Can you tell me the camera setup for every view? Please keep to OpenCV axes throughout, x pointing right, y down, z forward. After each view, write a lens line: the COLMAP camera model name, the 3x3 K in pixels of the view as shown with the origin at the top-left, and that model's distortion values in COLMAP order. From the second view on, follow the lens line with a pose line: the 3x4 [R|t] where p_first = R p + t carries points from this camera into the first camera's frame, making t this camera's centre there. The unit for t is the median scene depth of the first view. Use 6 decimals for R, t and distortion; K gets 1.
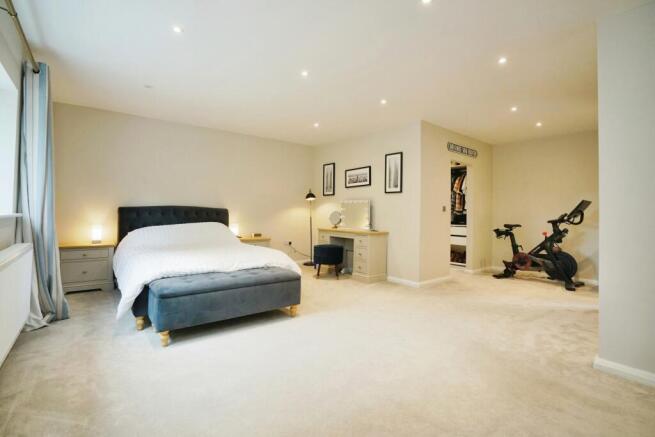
lens RADIAL K [[305.1, 0, 327.2], [0, 305.1, 210.7], [0, 0, 1]] dist [-0.019357, 0.000527]
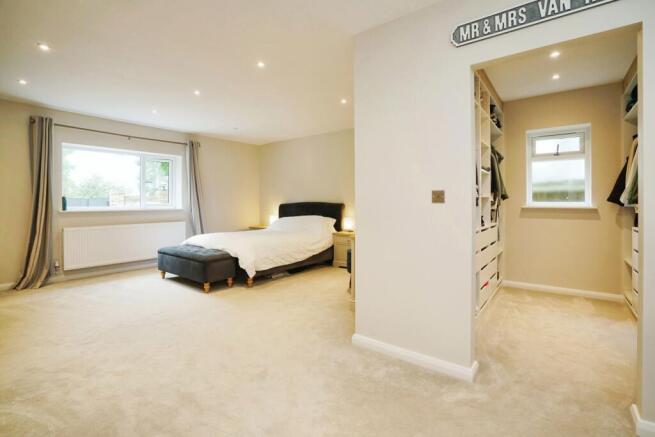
lens RADIAL K [[305.1, 0, 327.2], [0, 305.1, 210.7], [0, 0, 1]] dist [-0.019357, 0.000527]
pose [[0.237427, 0.011150, -0.971341, 0.747742], [0.013769, 0.999795, 0.014842, 0.003015], [0.971308, -0.016898, 0.237225, 0.745565]]
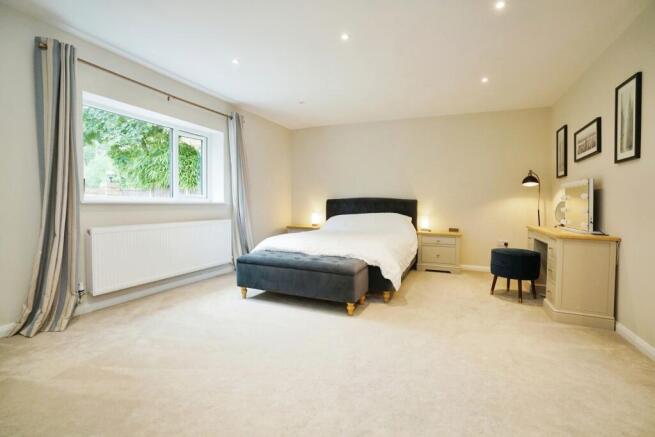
lens RADIAL K [[298.6, 0, 327.5], [0, 298.6, 218.5], [0, 0, 1]] dist [-0.022109, 0.000170]
pose [[0.475716, 0.037585, -0.878795, 0.391198], [-0.001129, 0.999112, 0.042119, 0.014843], [0.879598, -0.019044, 0.475336, 0.332892]]
